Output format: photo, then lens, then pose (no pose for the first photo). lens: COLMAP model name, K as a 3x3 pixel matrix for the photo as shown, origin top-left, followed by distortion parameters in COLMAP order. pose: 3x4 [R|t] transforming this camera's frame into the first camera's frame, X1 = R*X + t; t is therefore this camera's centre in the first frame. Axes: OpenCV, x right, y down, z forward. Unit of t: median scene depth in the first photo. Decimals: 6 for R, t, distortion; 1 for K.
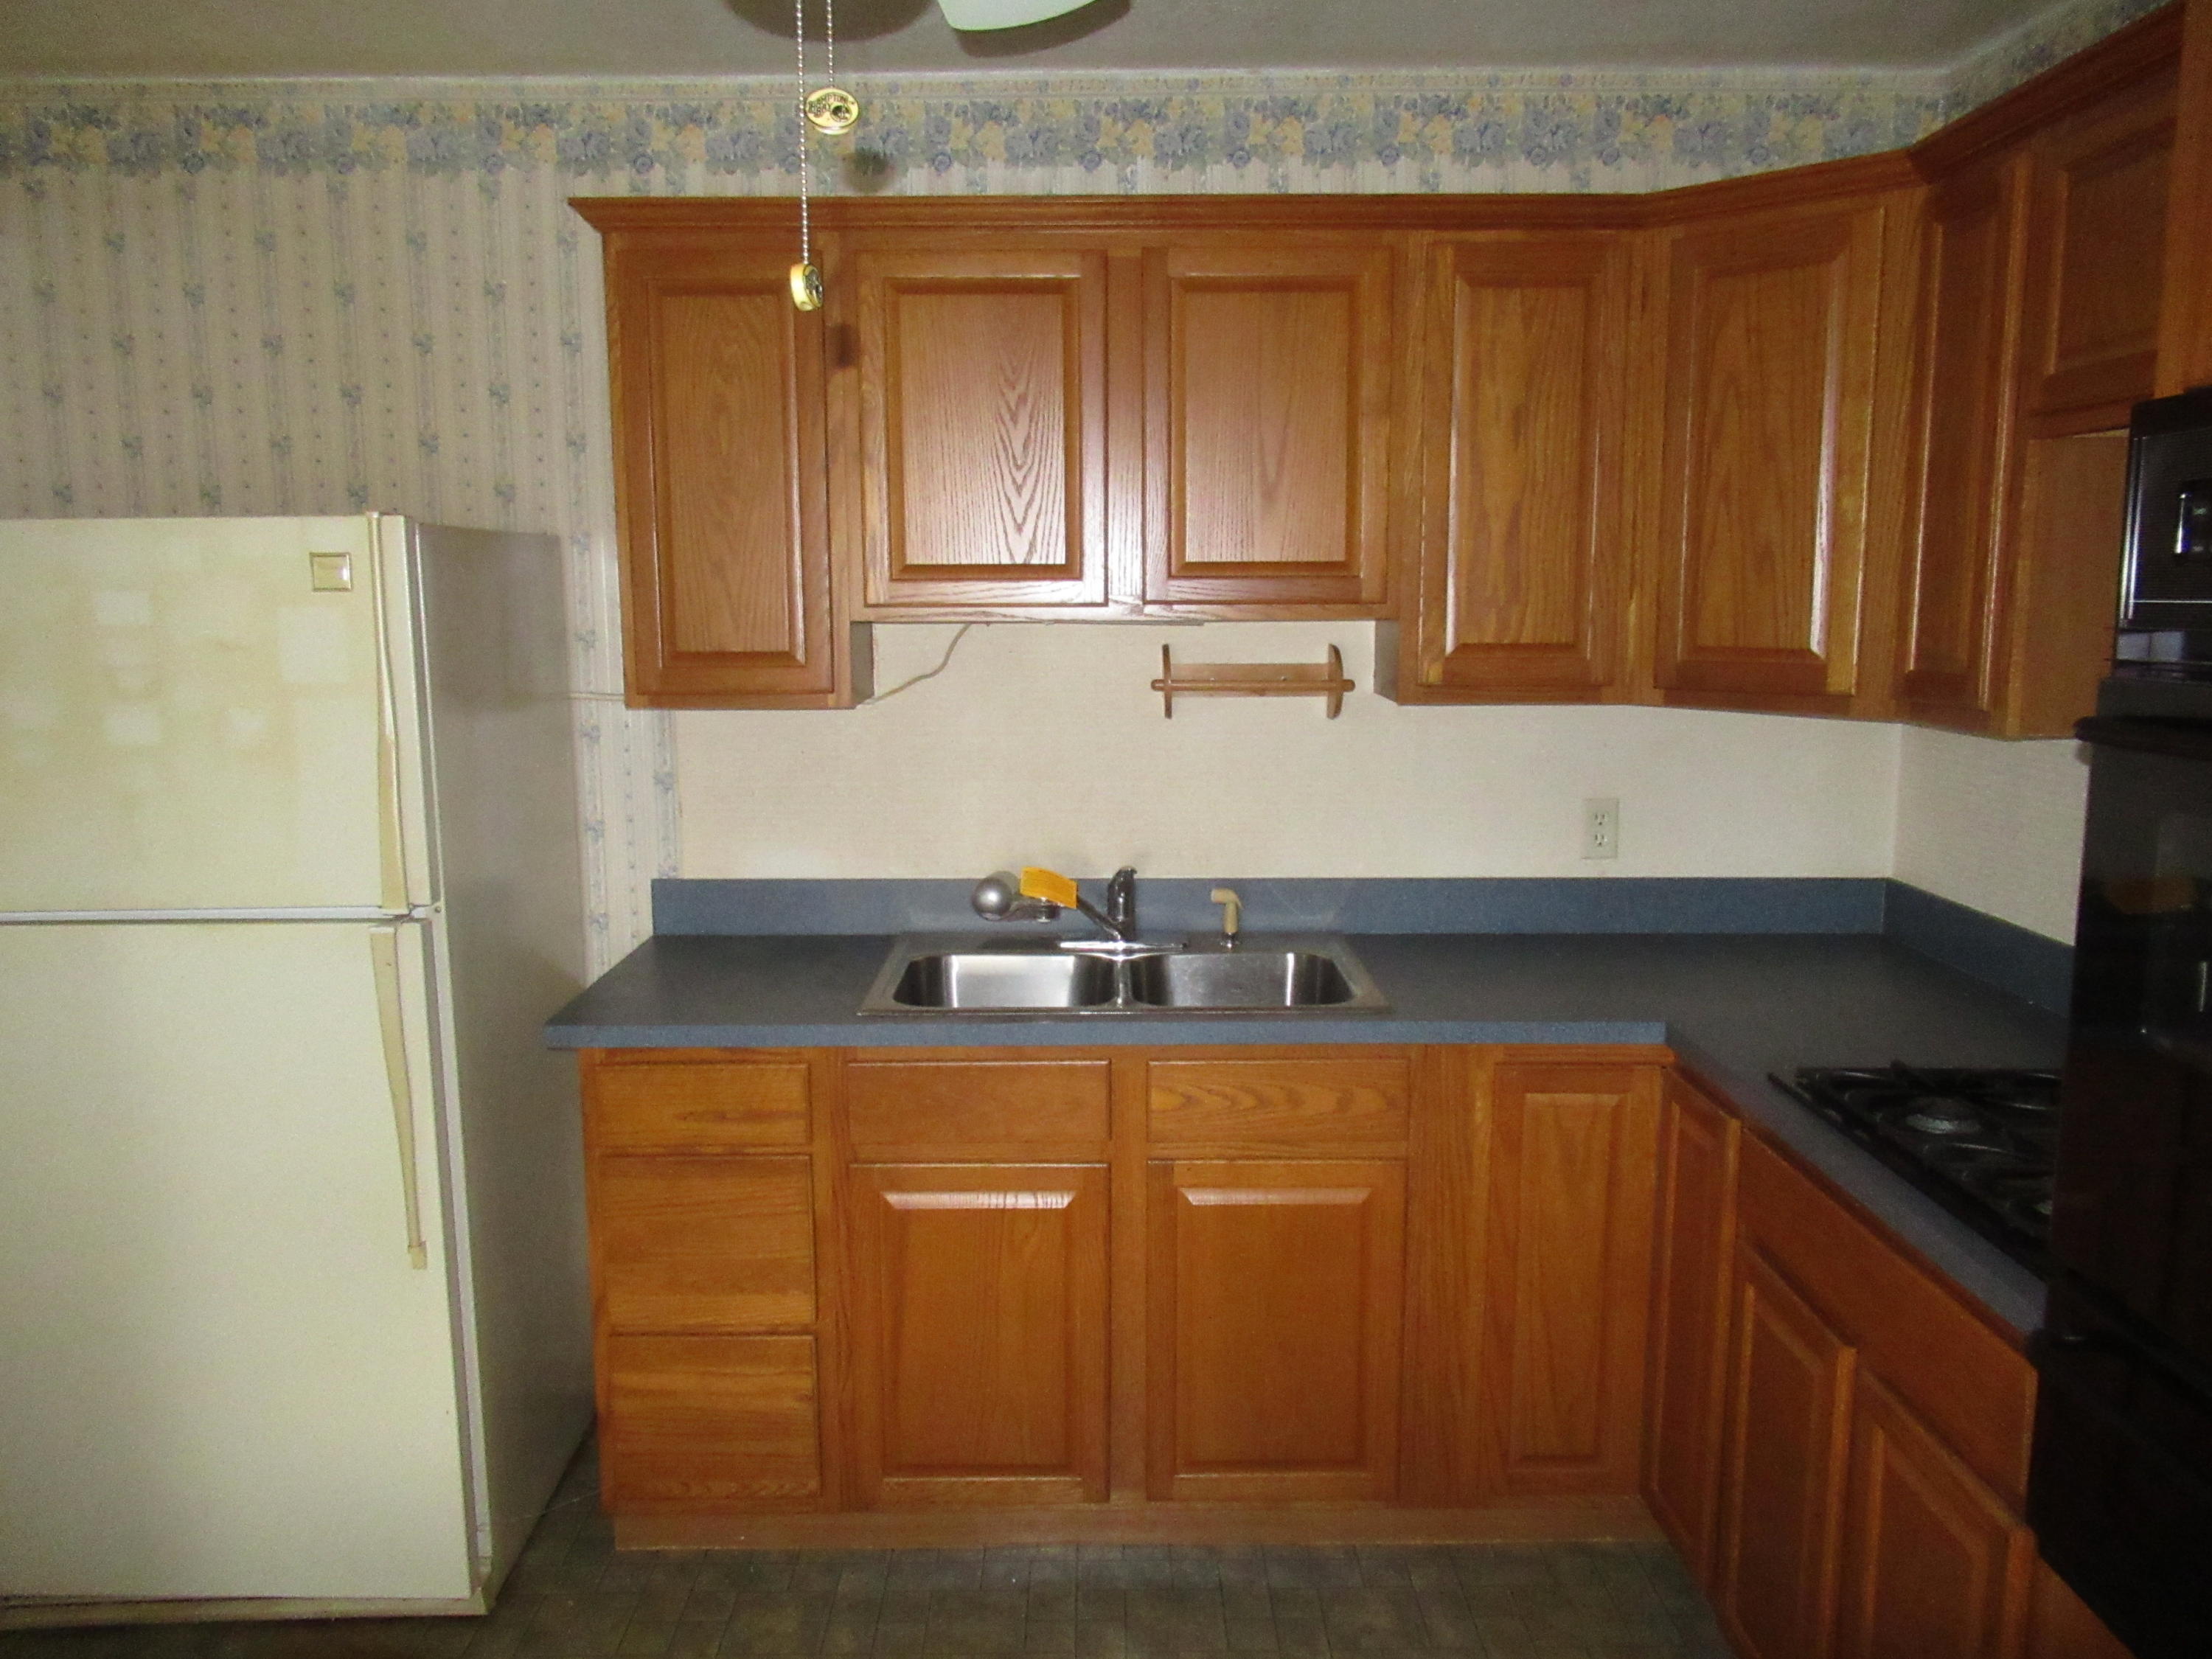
lens RADIAL K [[1703.7, 0, 1106.9], [0, 1703.7, 825.7], [0, 0, 1]] dist [-0.004995, 0.010196]
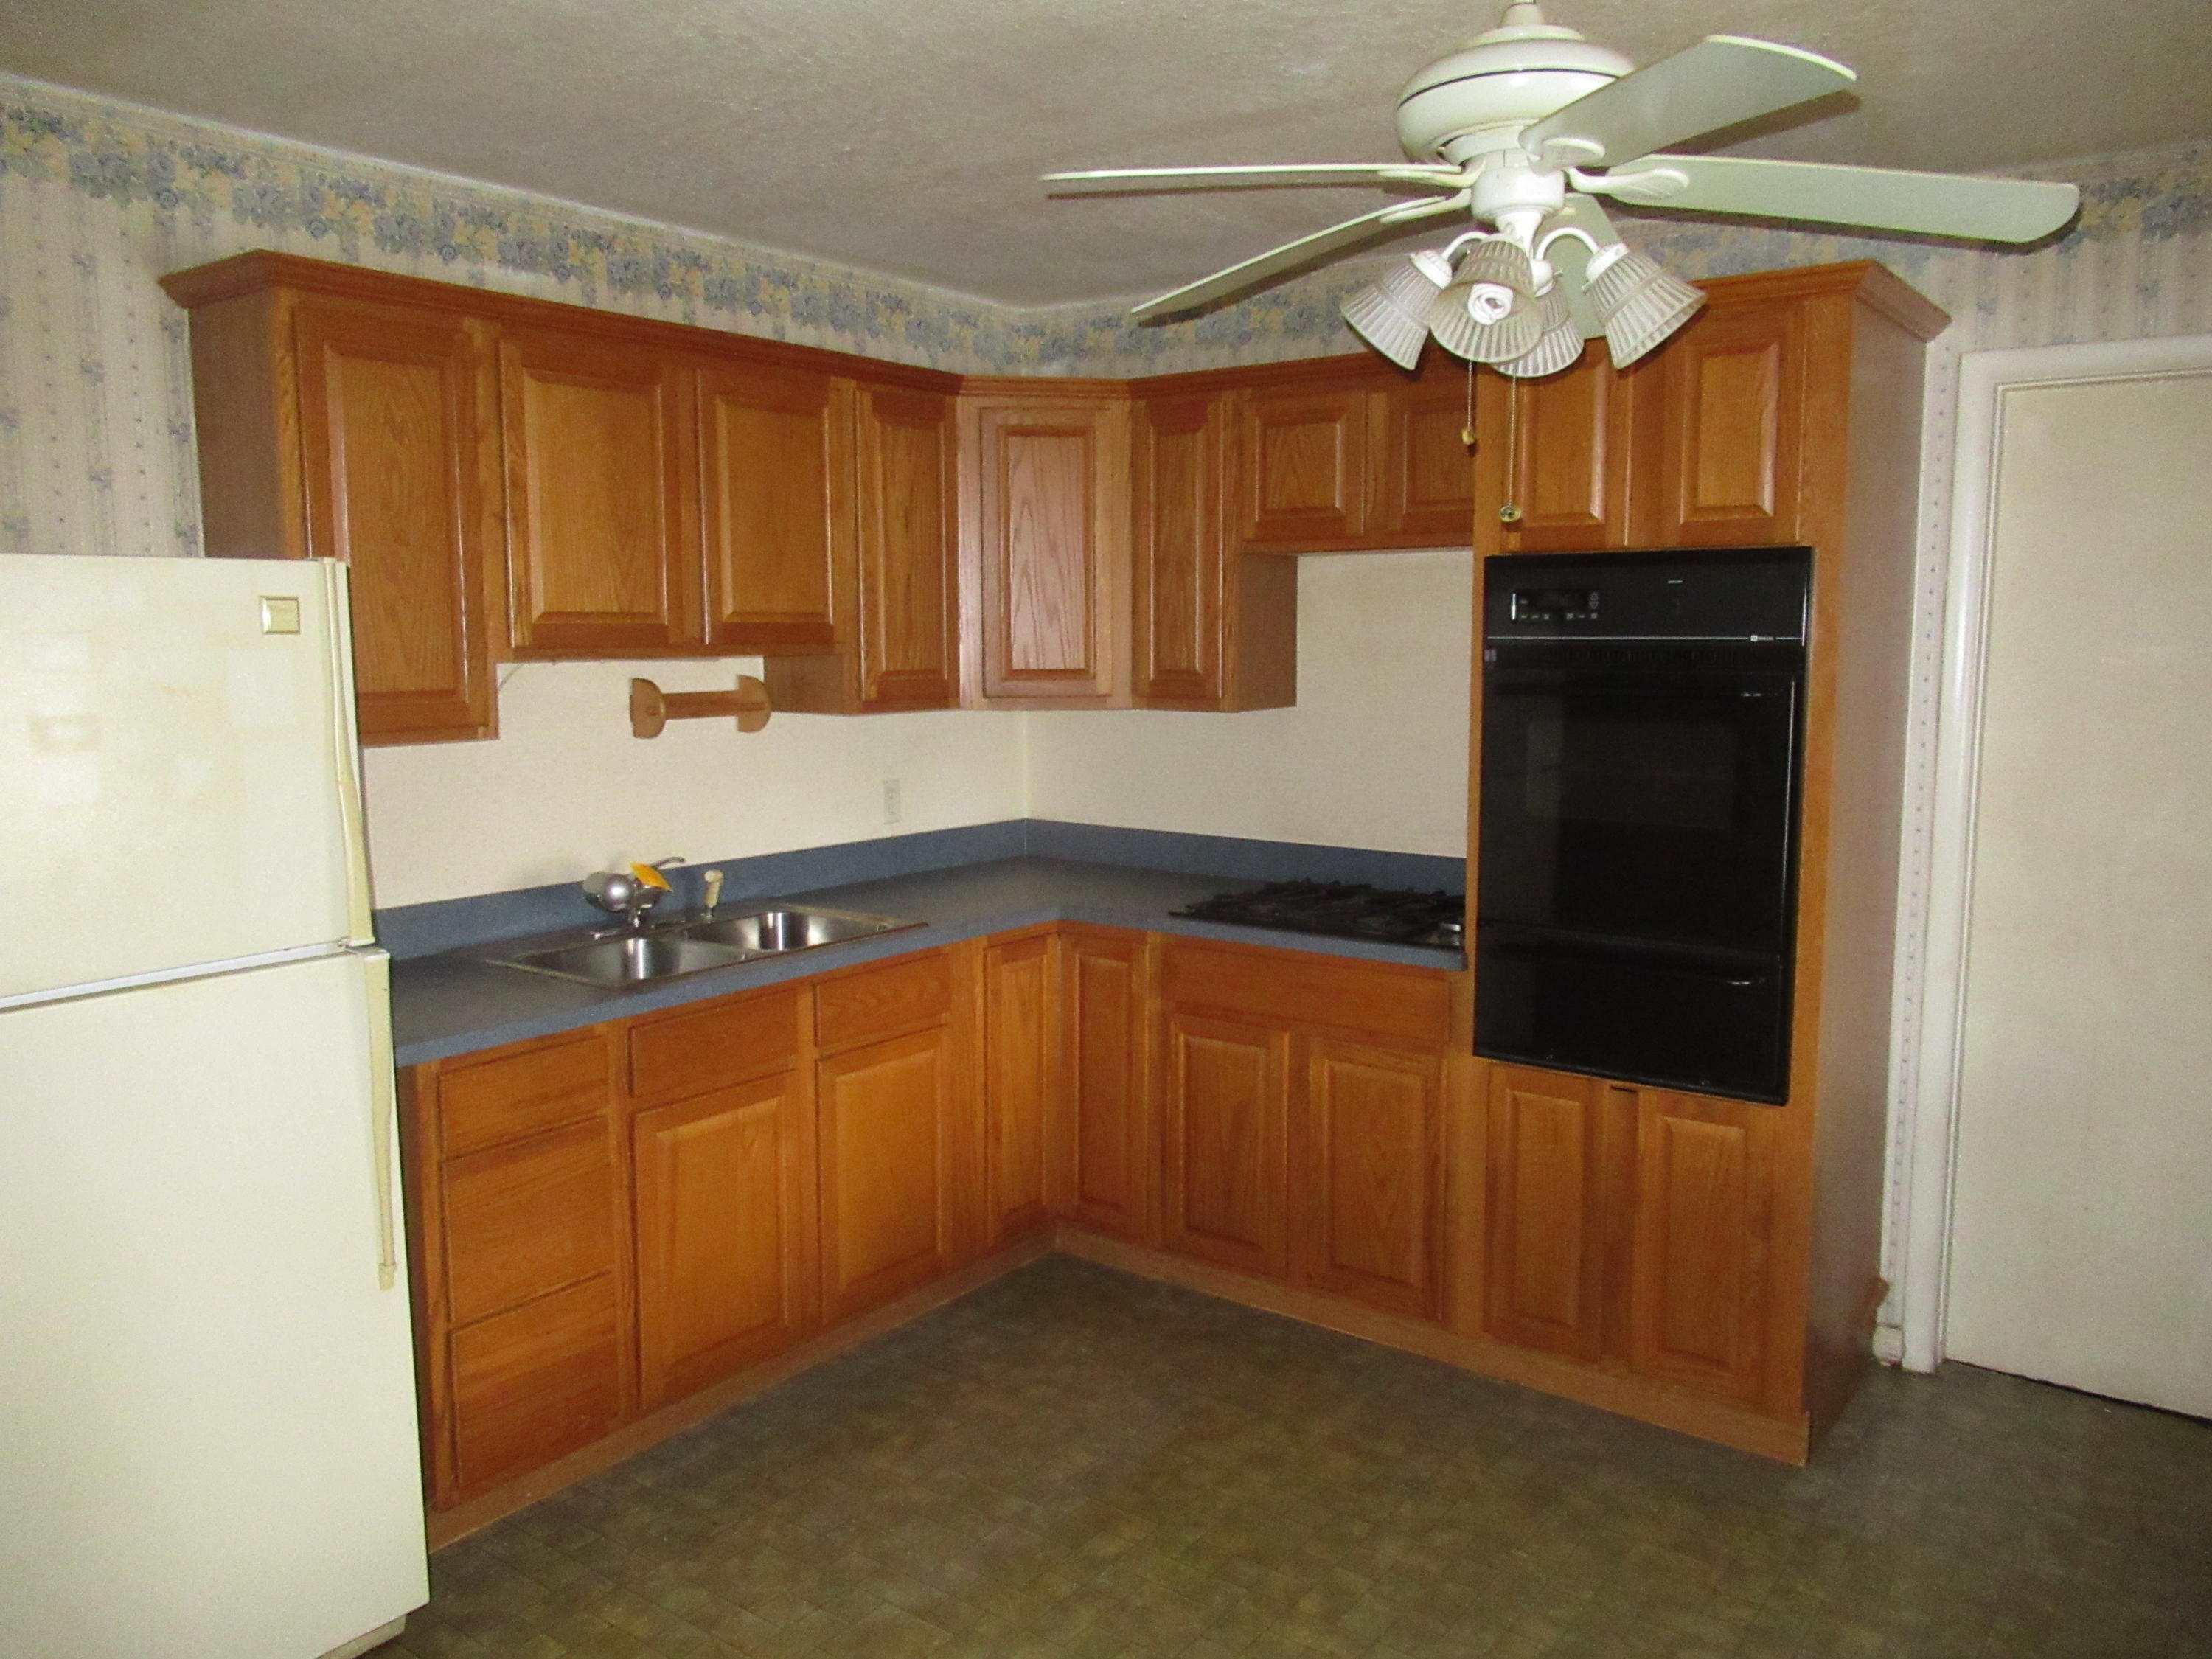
lens RADIAL K [[1703.7, 0, 1098.4], [0, 1703.7, 834.1], [0, 0, 1]] dist [-0.004995, 0.010196]
pose [[0.597835, -0.094218, 0.796063, -0.776751], [0.111484, 0.993190, 0.033826, -0.000666], [-0.793829, 0.068526, 0.604267, 0.011016]]
